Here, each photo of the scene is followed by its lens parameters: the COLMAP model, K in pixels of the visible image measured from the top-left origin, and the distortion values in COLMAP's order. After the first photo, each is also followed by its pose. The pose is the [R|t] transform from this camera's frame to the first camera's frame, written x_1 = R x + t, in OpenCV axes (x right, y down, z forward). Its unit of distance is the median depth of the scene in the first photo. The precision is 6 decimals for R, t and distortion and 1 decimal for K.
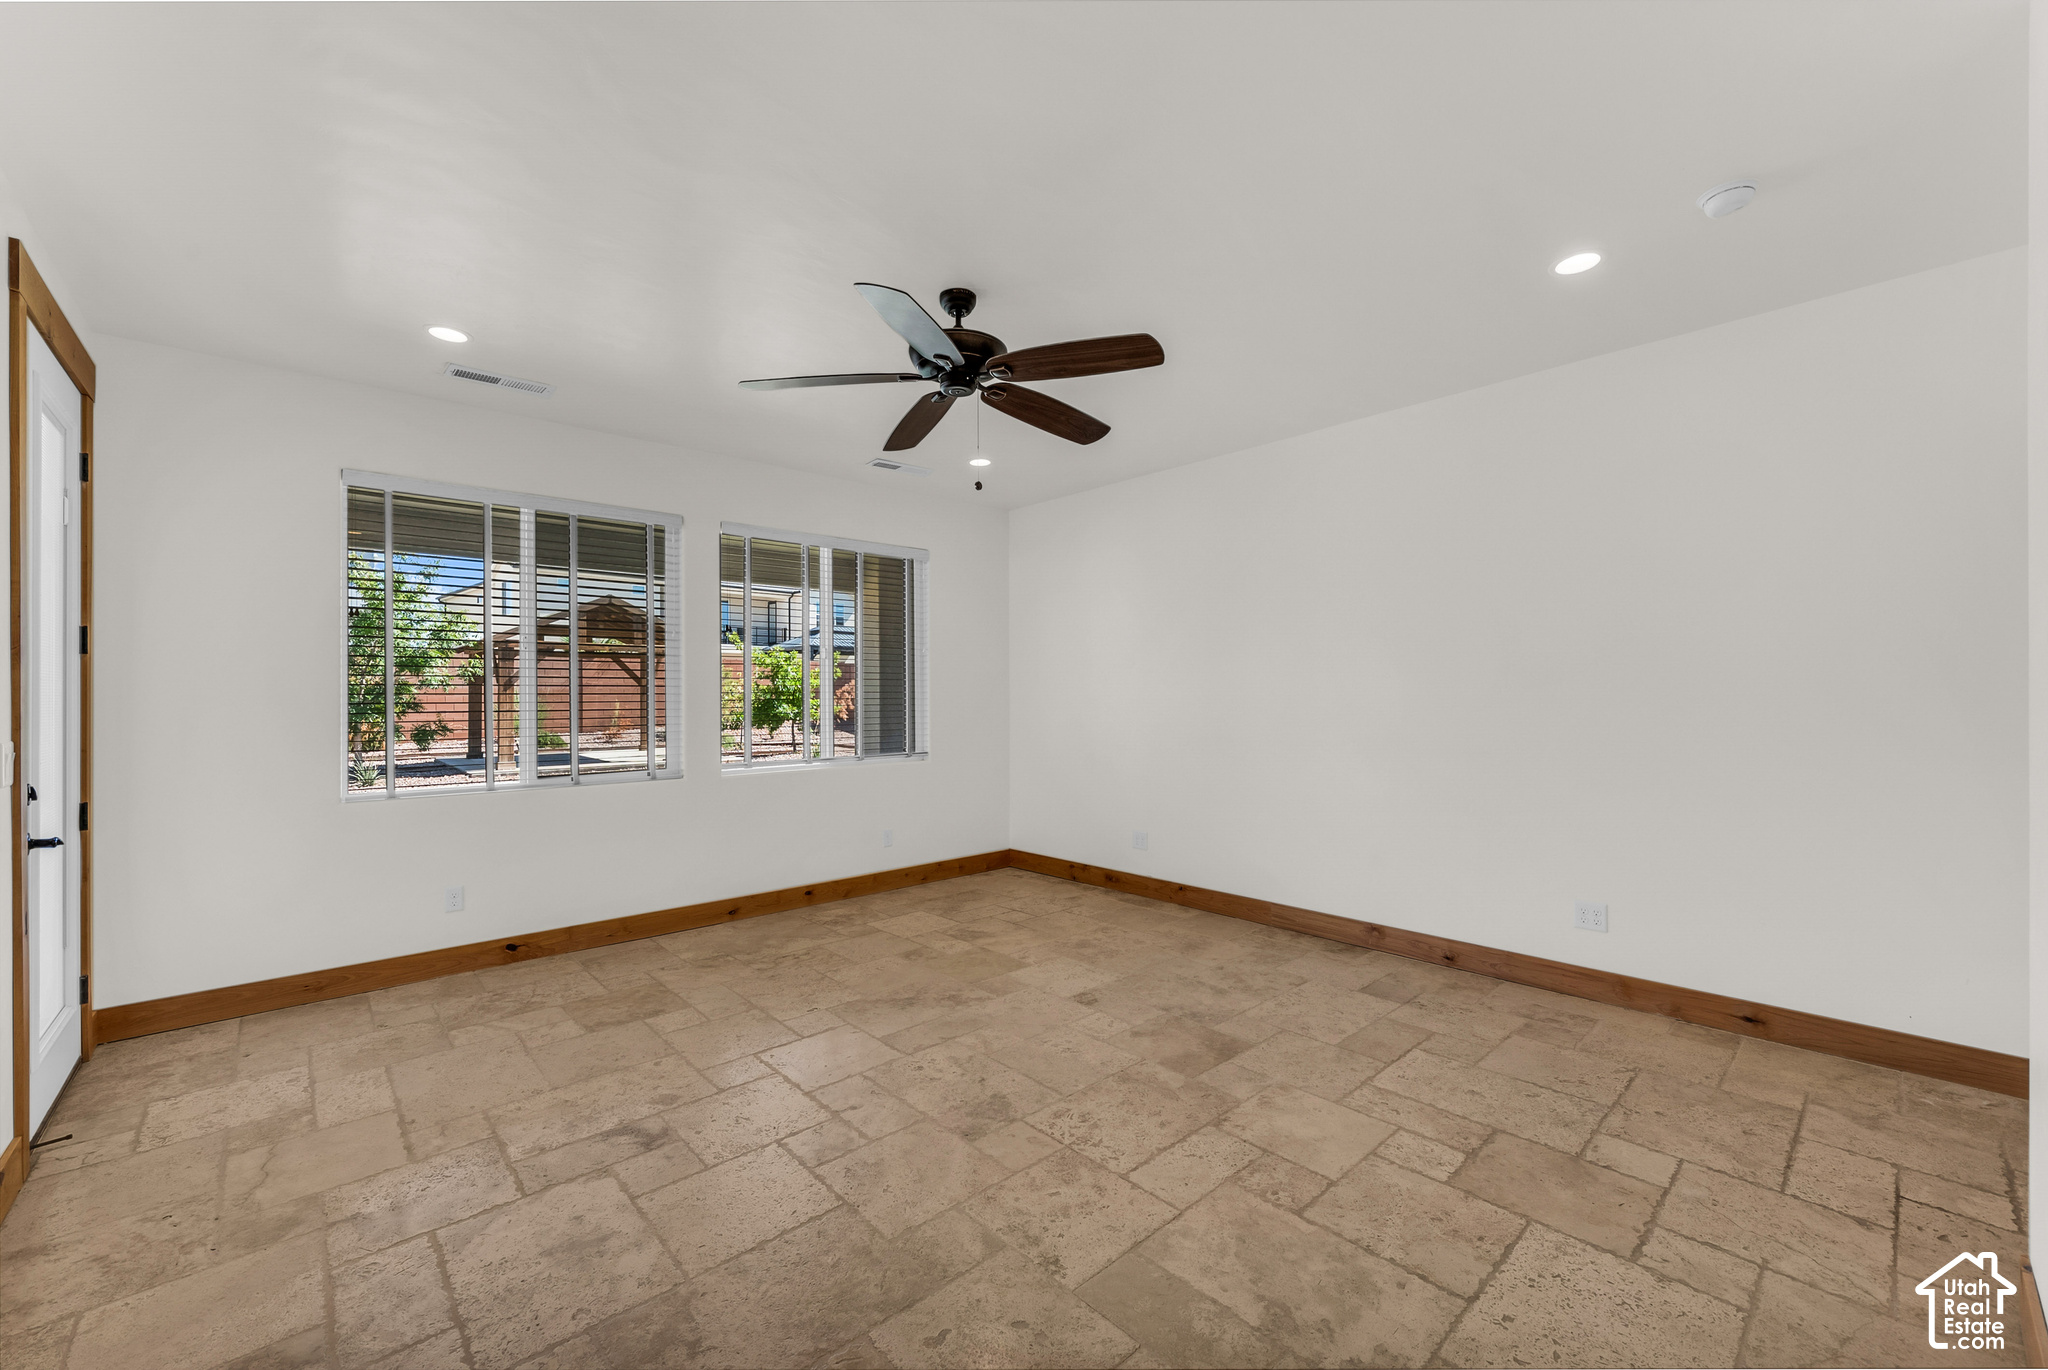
lens RADIAL K [[801.4, 0, 1011.3], [0, 801.4, 695.6], [0, 0, 1]] dist [-0.001404, 0.000035]
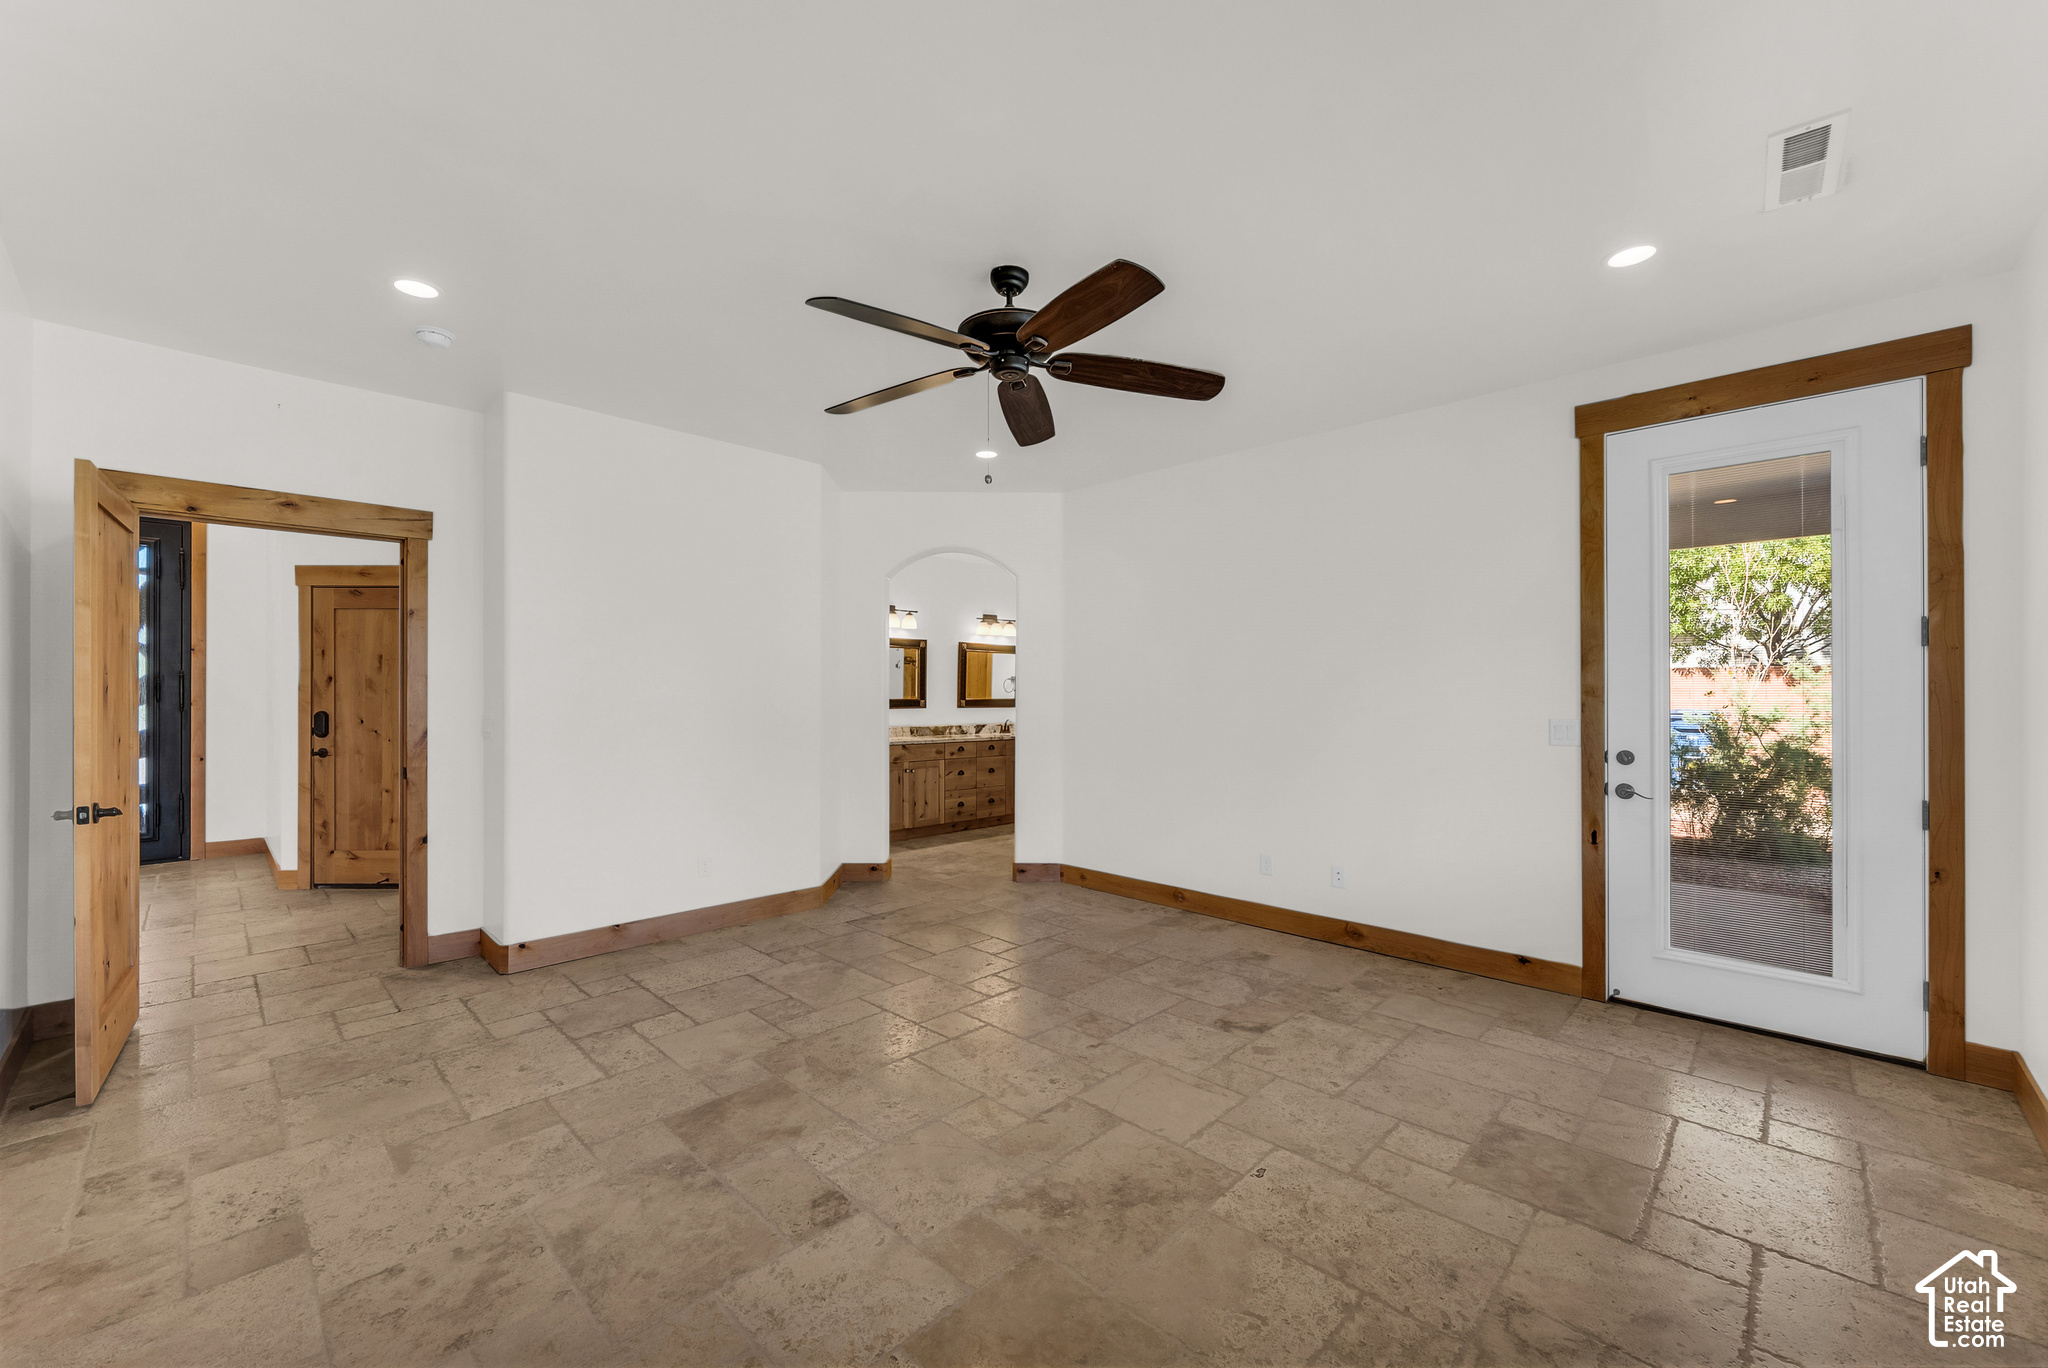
lens RADIAL K [[794.1, 0, 1014.8], [0, 794.1, 689.6], [0, 0, 1]] dist [-0.002026, 0.000092]
pose [[-0.997849, 0.004767, -0.065384, -0.008594], [0.005012, 0.999981, -0.003586, -0.002582], [0.065365, -0.003906, -0.997854, 1.928192]]
